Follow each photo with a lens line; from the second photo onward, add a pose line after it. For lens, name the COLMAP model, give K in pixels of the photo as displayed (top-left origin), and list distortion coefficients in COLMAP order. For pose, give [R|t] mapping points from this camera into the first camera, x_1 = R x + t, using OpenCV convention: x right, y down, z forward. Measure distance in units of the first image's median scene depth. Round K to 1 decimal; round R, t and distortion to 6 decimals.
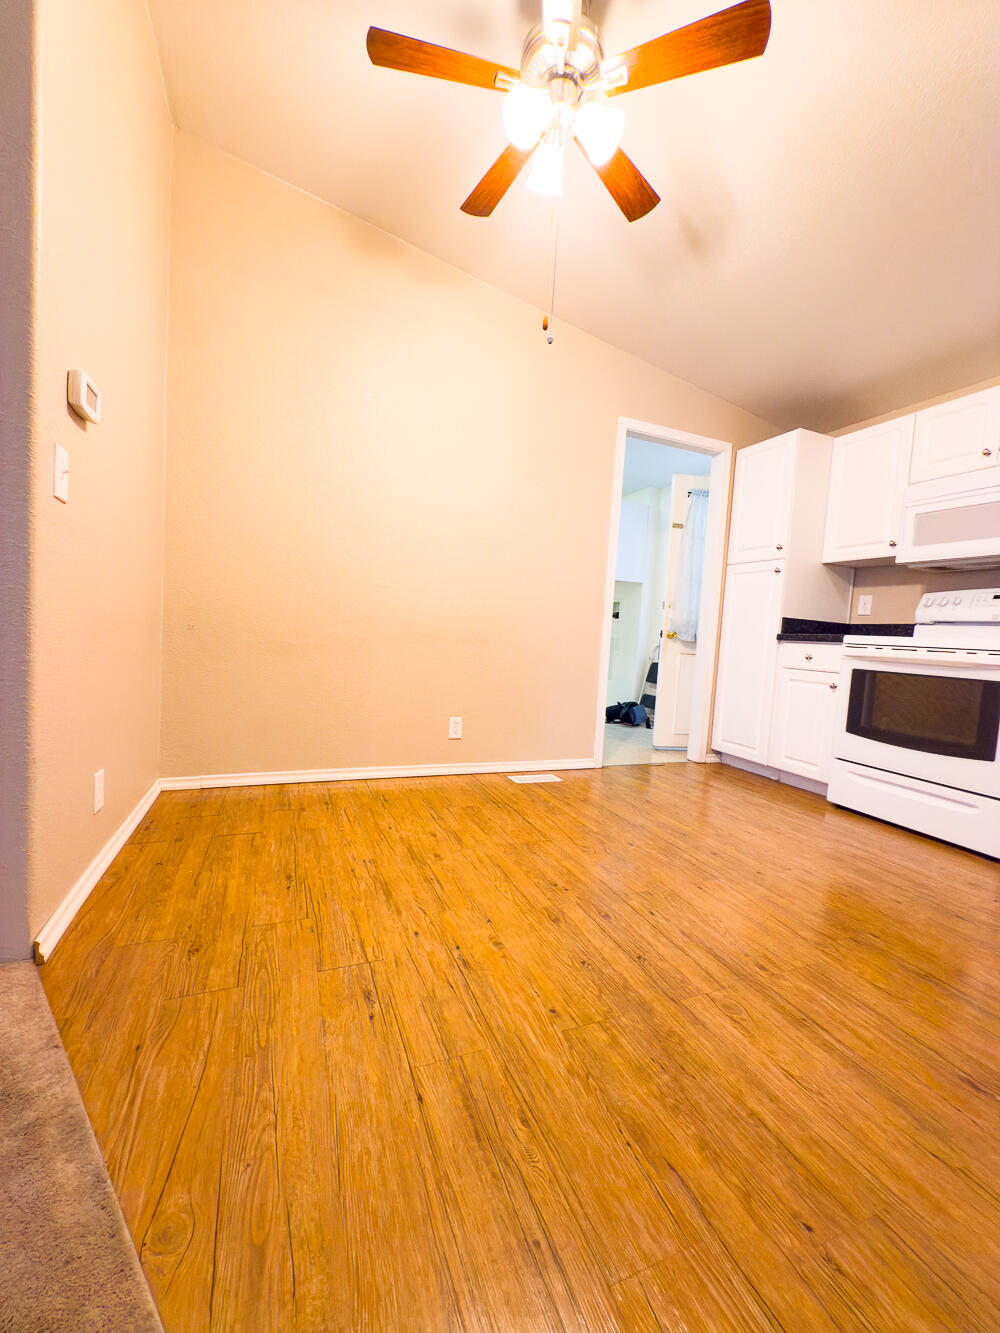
lens RADIAL K [[532.2, 0, 500.3], [0, 532.2, 665.5], [0, 0, 1]] dist [0.000787, 0.000252]
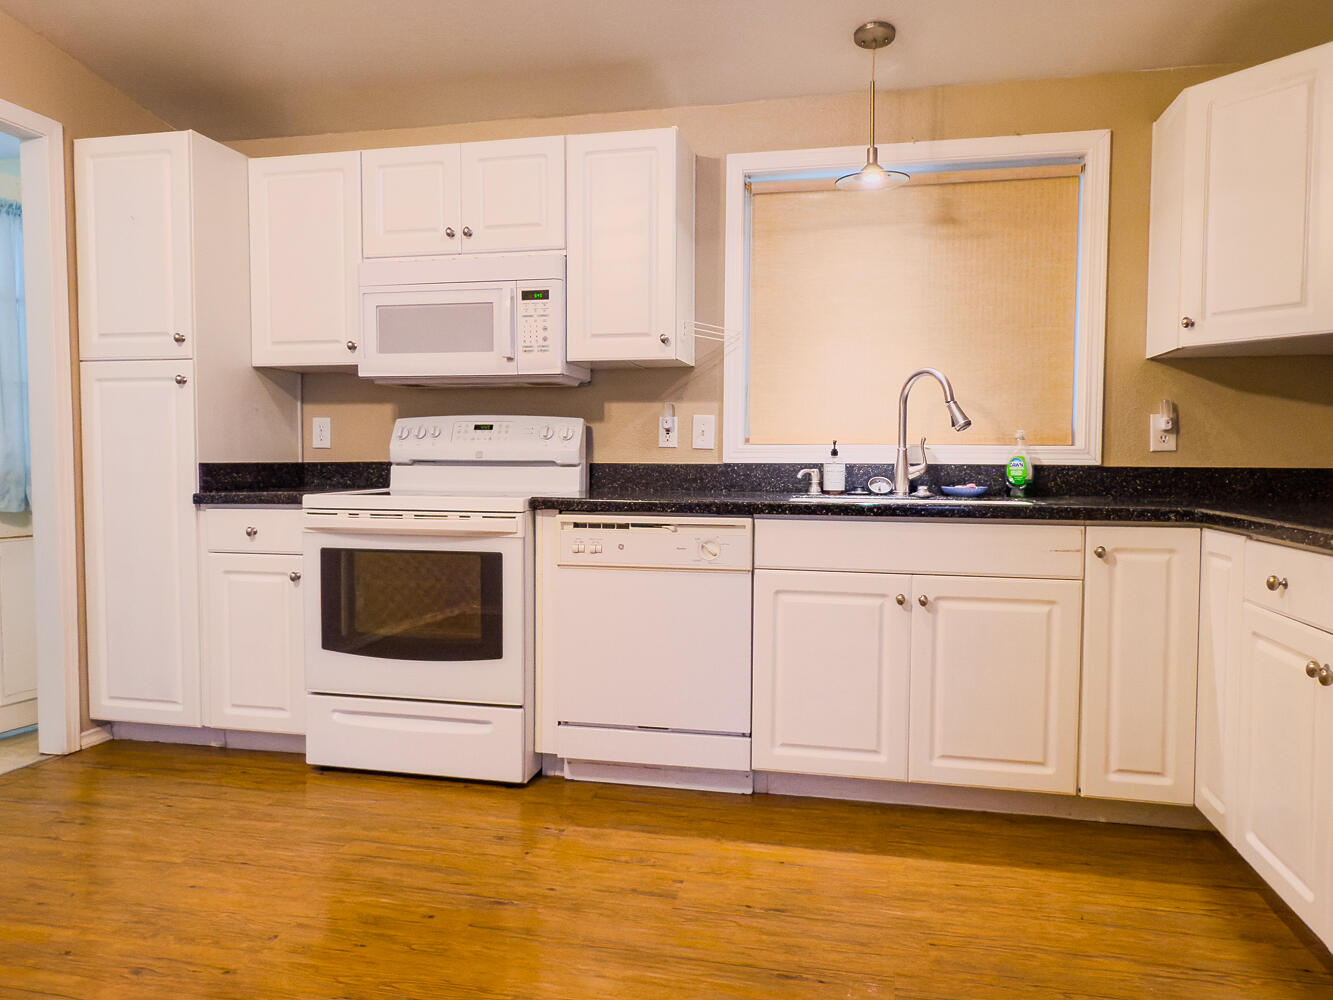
lens RADIAL K [[927.5, 0, 652.7], [0, 927.5, 498.0], [0, 0, 1]] dist [0.007268, -0.007890]
pose [[0.574446, -0.098390, 0.812608, 0.002880], [0.084753, 0.994563, 0.060507, -0.100082], [-0.814143, 0.034113, 0.579661, 0.051900]]
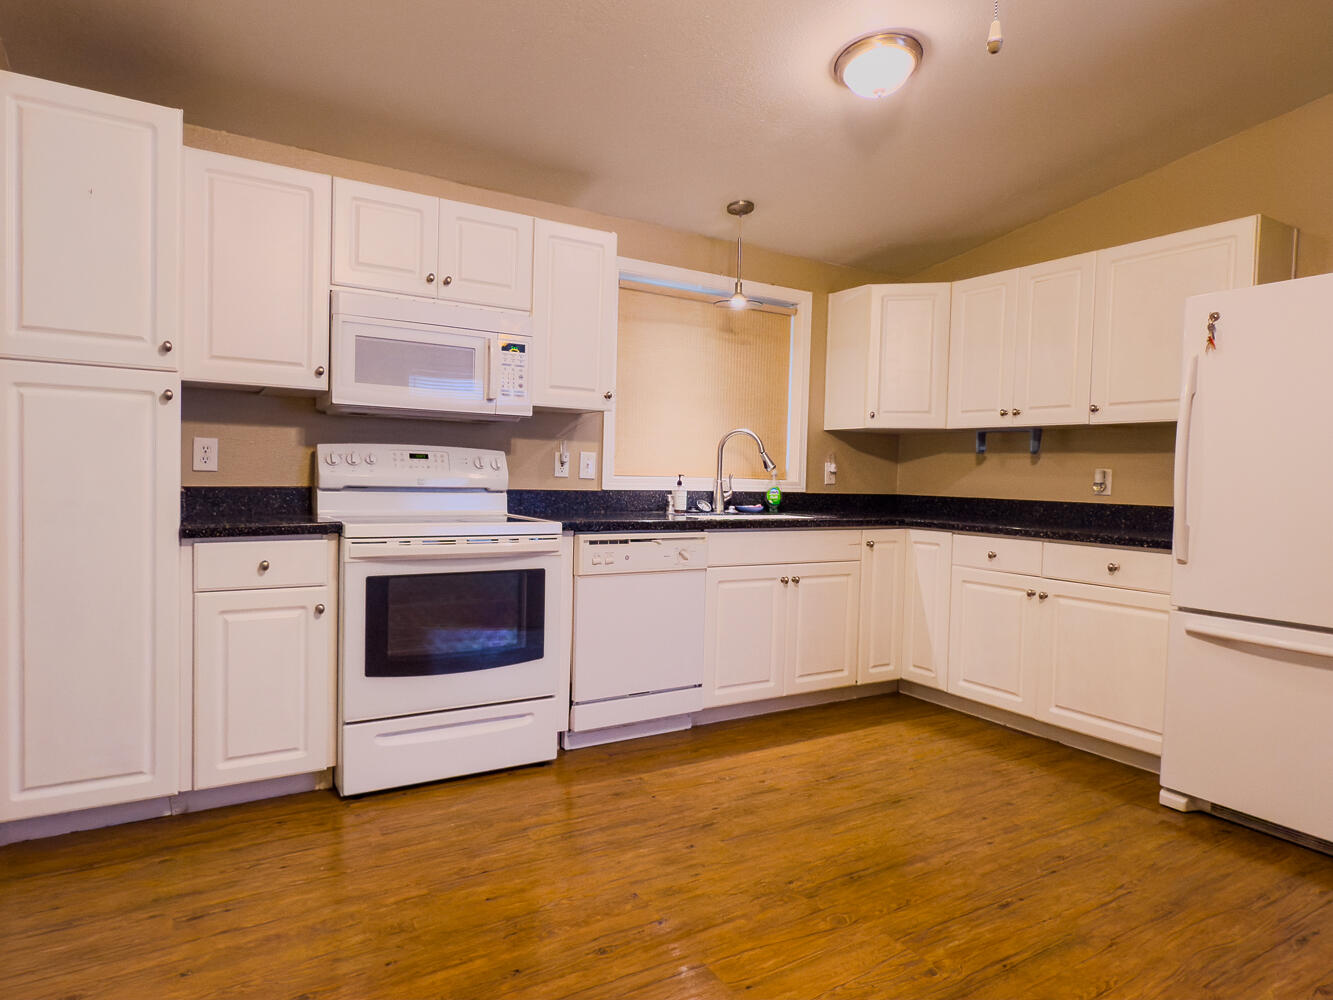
lens RADIAL K [[807.6, 0, 664.4], [0, 807.6, 502.1], [0, 0, 1]] dist [0.003057, 0.000332]
pose [[-0.159367, -0.102030, 0.981933, -0.384042], [0.027897, 0.993782, 0.107789, -0.205469], [-0.986825, 0.044571, -0.155530, 0.929400]]
